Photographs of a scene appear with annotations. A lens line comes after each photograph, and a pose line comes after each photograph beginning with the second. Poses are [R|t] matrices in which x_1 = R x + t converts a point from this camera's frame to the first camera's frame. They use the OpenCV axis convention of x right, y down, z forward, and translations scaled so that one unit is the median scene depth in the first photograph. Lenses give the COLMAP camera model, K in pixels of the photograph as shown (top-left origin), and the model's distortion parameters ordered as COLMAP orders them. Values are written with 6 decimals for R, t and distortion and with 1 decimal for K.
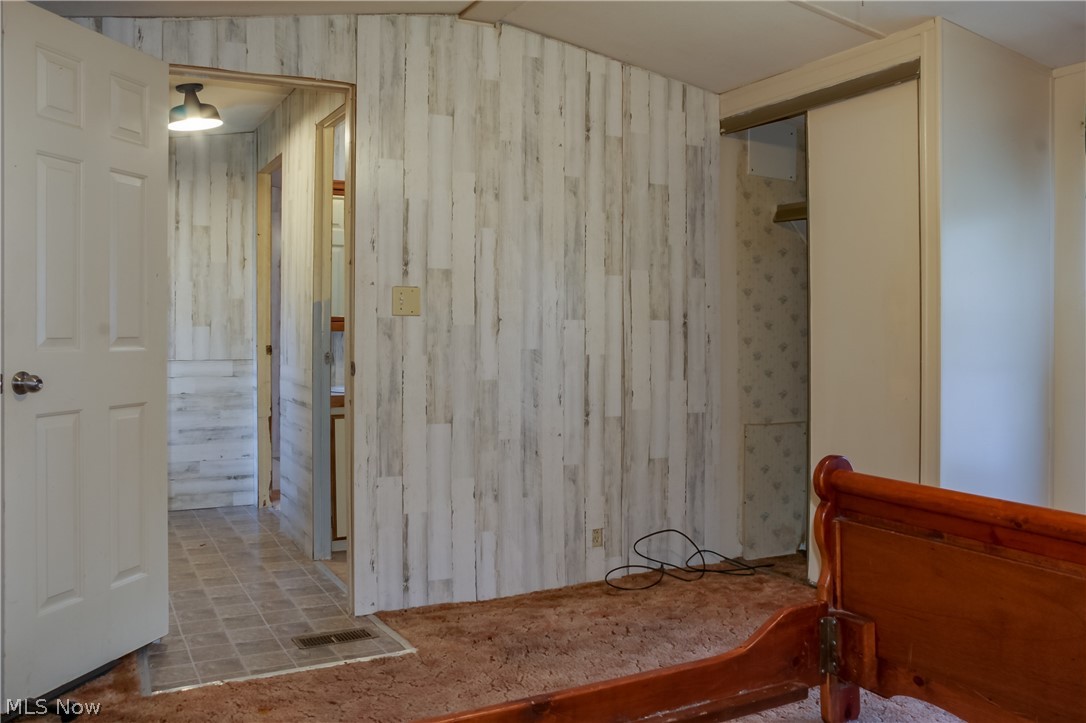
lens RADIAL K [[926.4, 0, 543.0], [0, 926.4, 361.5], [0, 0, 1]] dist [-0.065284, 0.013327]
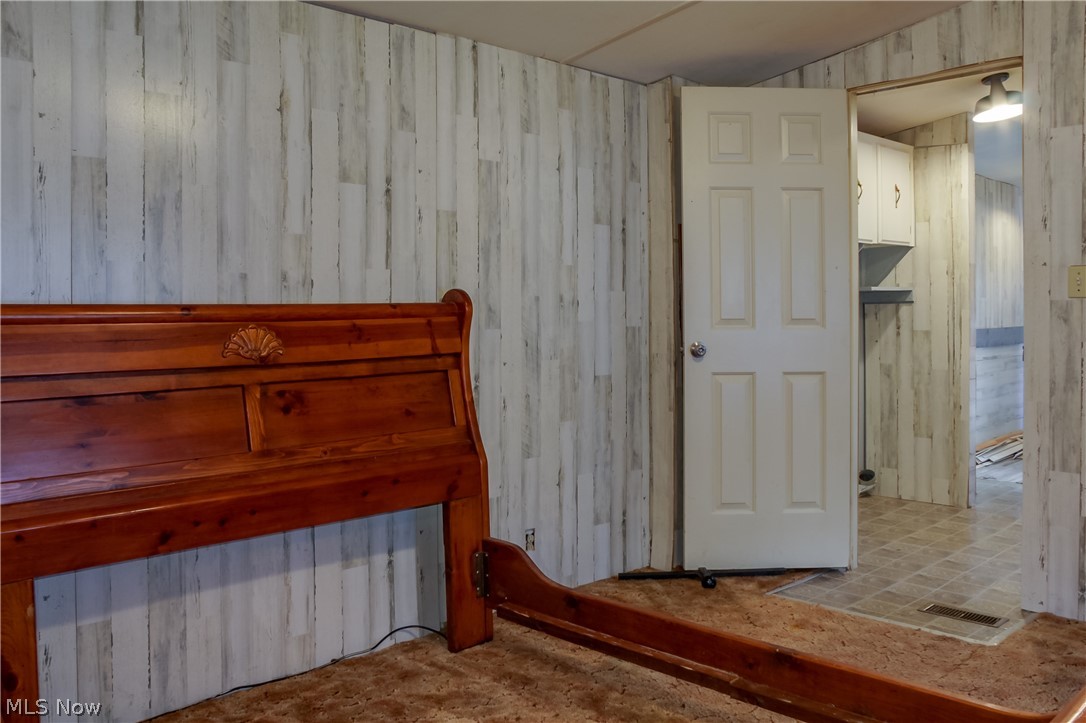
lens RADIAL K [[926.9, 0, 543.7], [0, 926.9, 380.7], [0, 0, 1]] dist [-0.002211, 0.009886]
pose [[0.300913, 0.069184, -0.951139, 0.608355], [-0.024356, 0.997597, 0.064857, -0.015624], [0.953340, 0.003650, 0.301875, 0.243411]]
